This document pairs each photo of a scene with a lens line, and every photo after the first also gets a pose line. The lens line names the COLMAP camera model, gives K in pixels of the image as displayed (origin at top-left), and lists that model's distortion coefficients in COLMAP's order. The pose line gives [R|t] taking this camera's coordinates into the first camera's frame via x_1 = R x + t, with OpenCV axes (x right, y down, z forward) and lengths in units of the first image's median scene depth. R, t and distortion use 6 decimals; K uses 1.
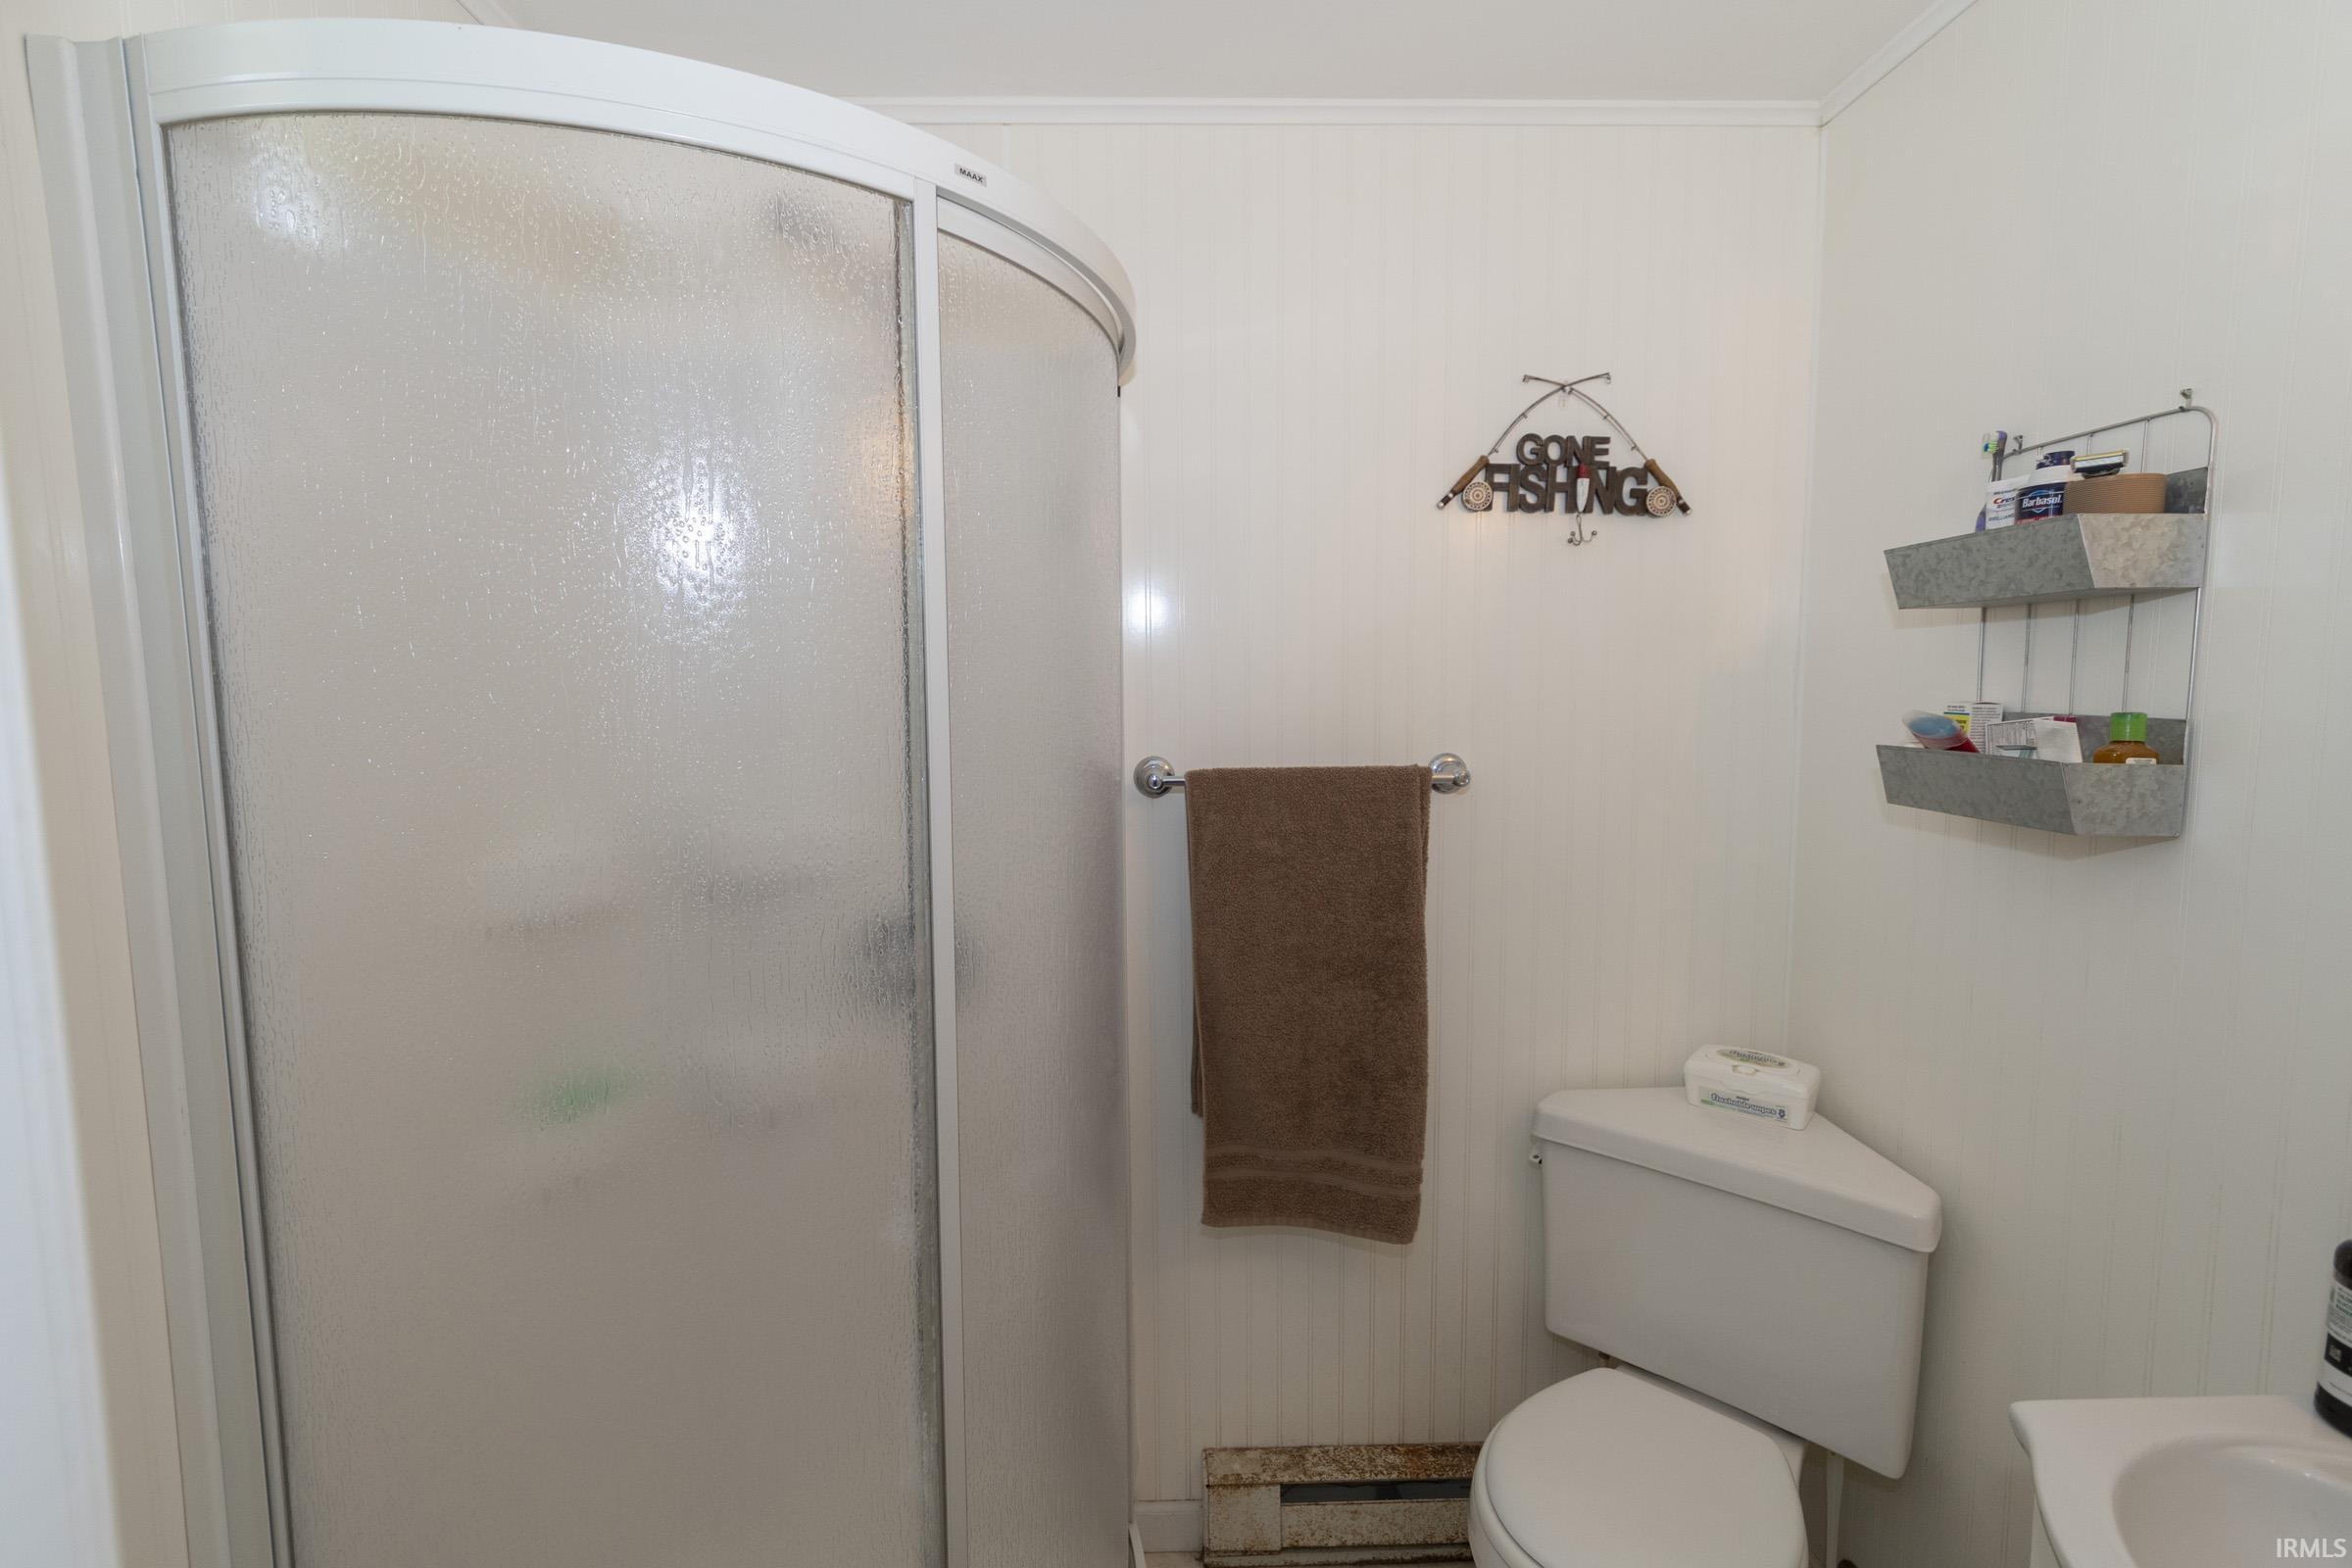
lens RADIAL K [[1039.2, 0, 1147.9], [0, 1039.2, 777.9], [0, 0, 1]] dist [0.001332, -0.000629]
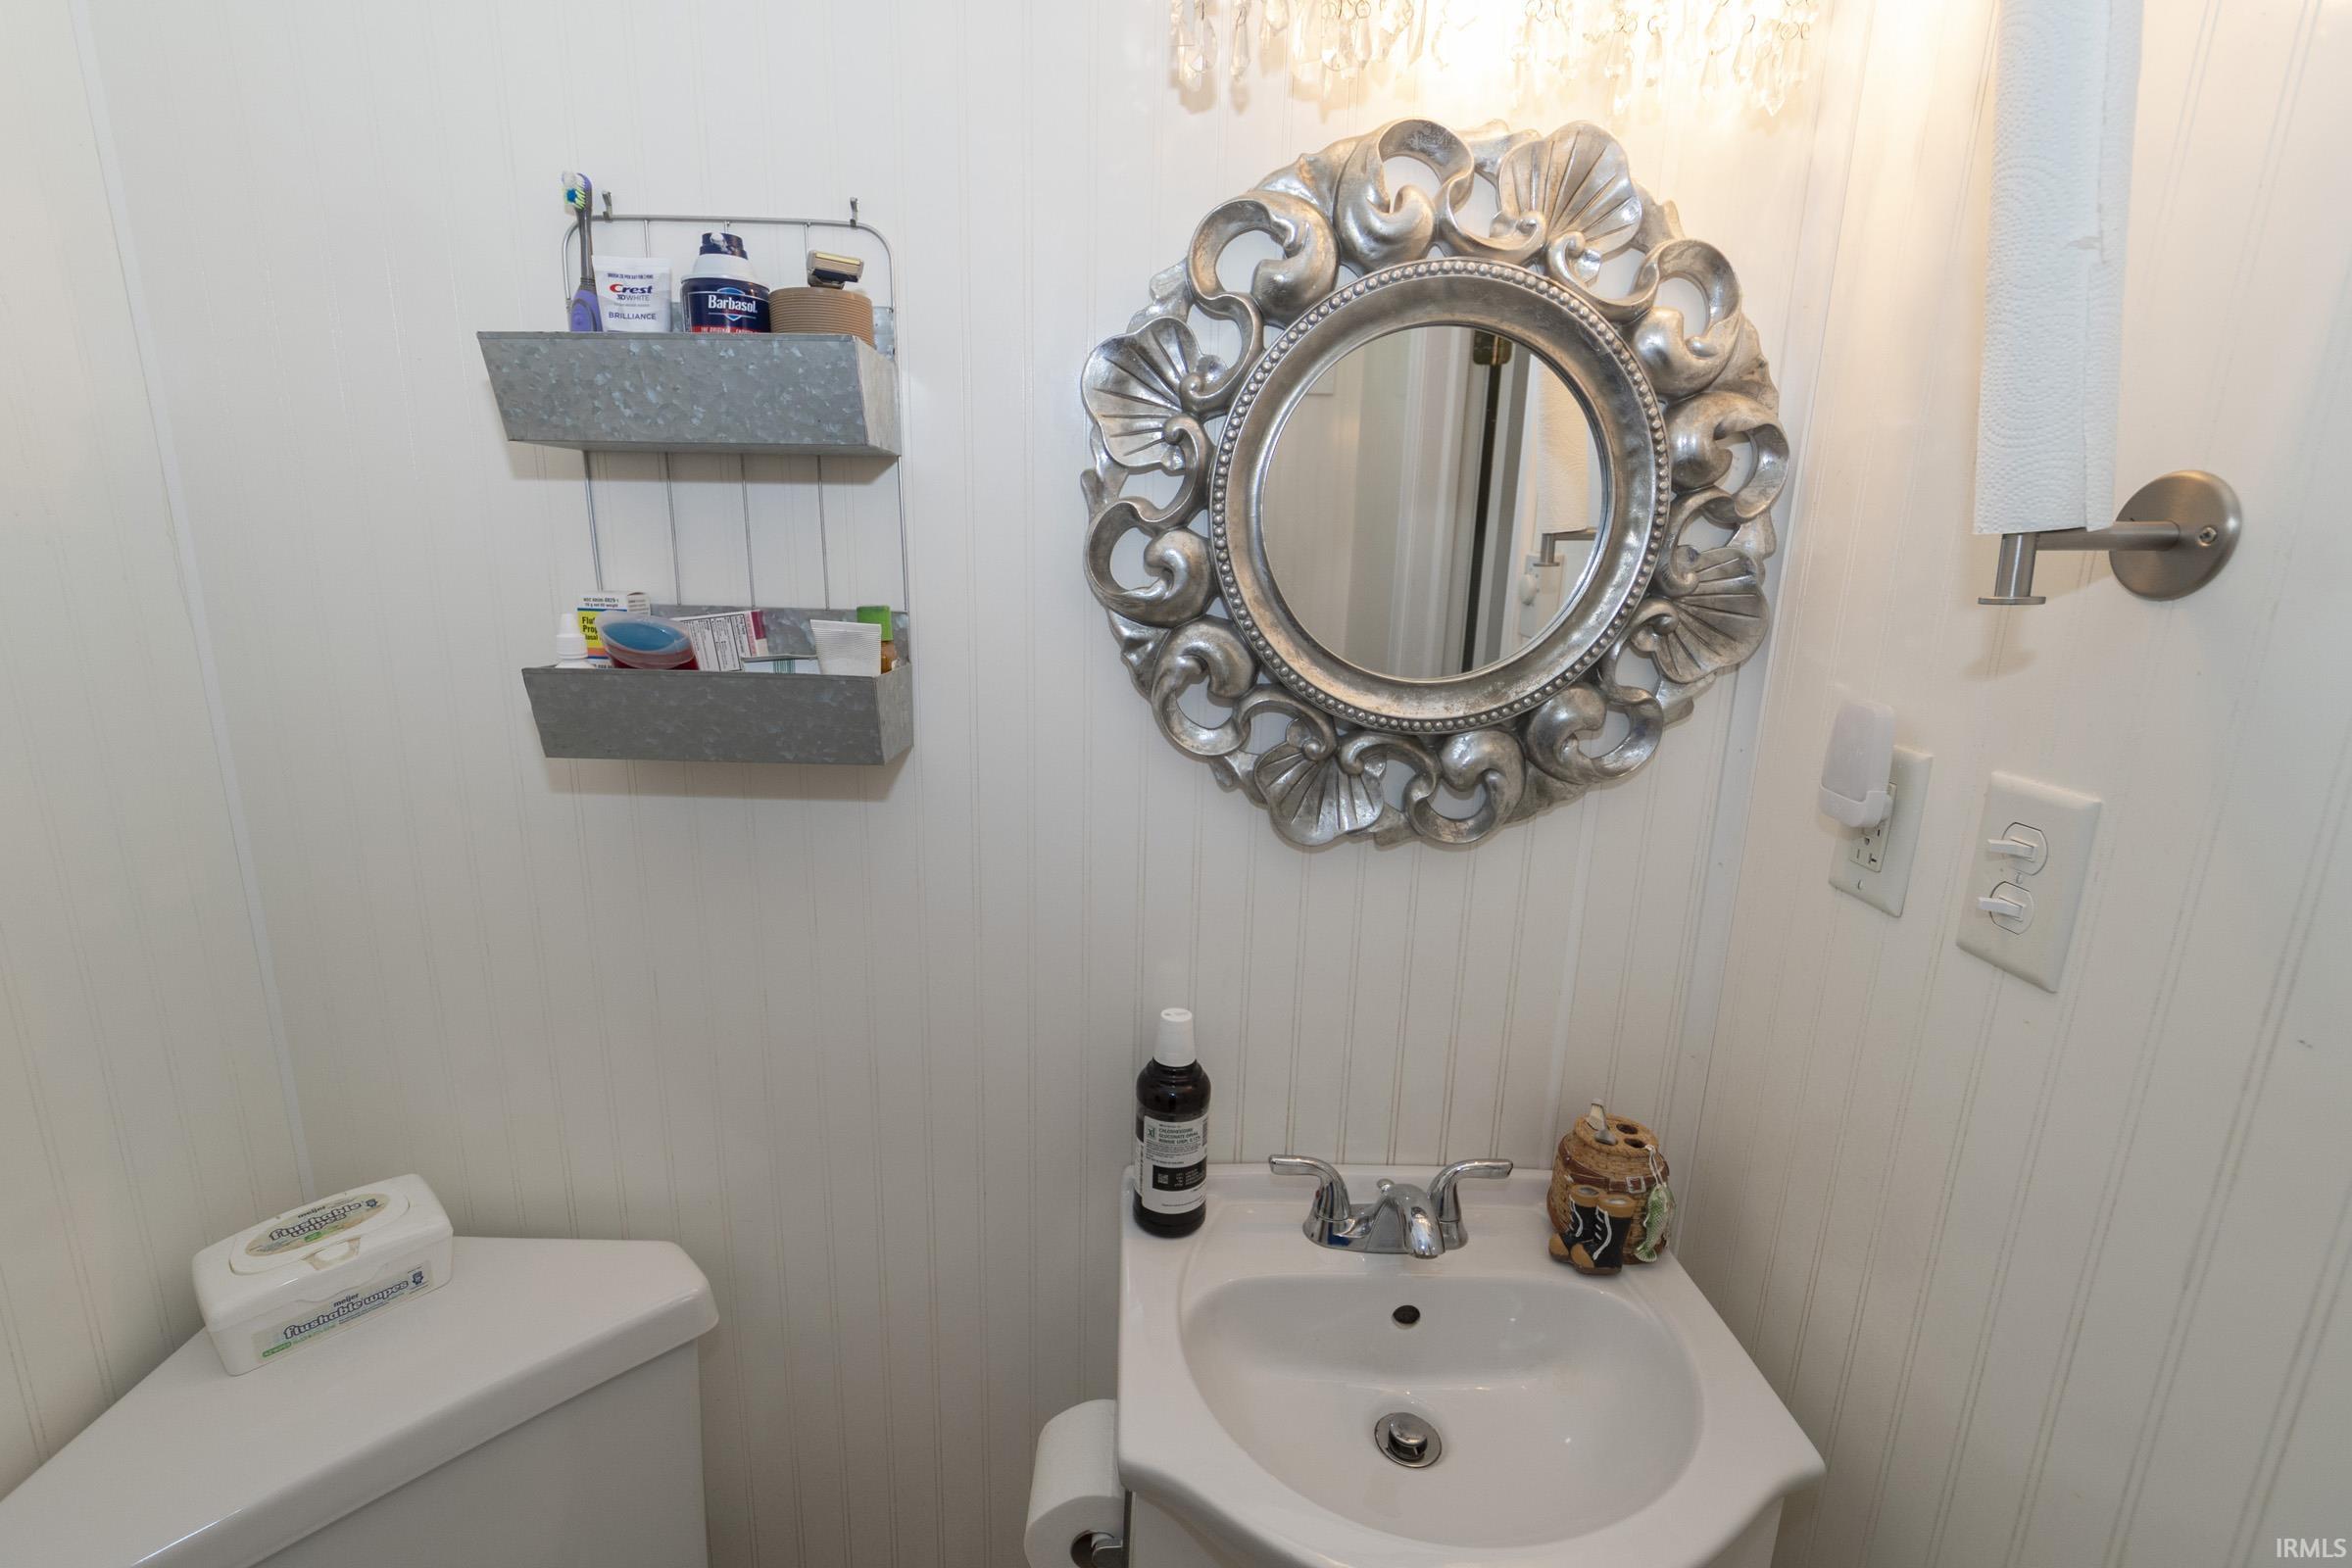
lens RADIAL K [[1039.2, 0, 1147.9], [0, 1039.2, 777.9], [0, 0, 1]] dist [0.001332, -0.000629]
pose [[0.002698, -0.217481, 0.976061, 0.093843], [0.076367, 0.973259, 0.216646, -0.076452], [-0.997076, 0.073954, 0.019234, 0.648320]]
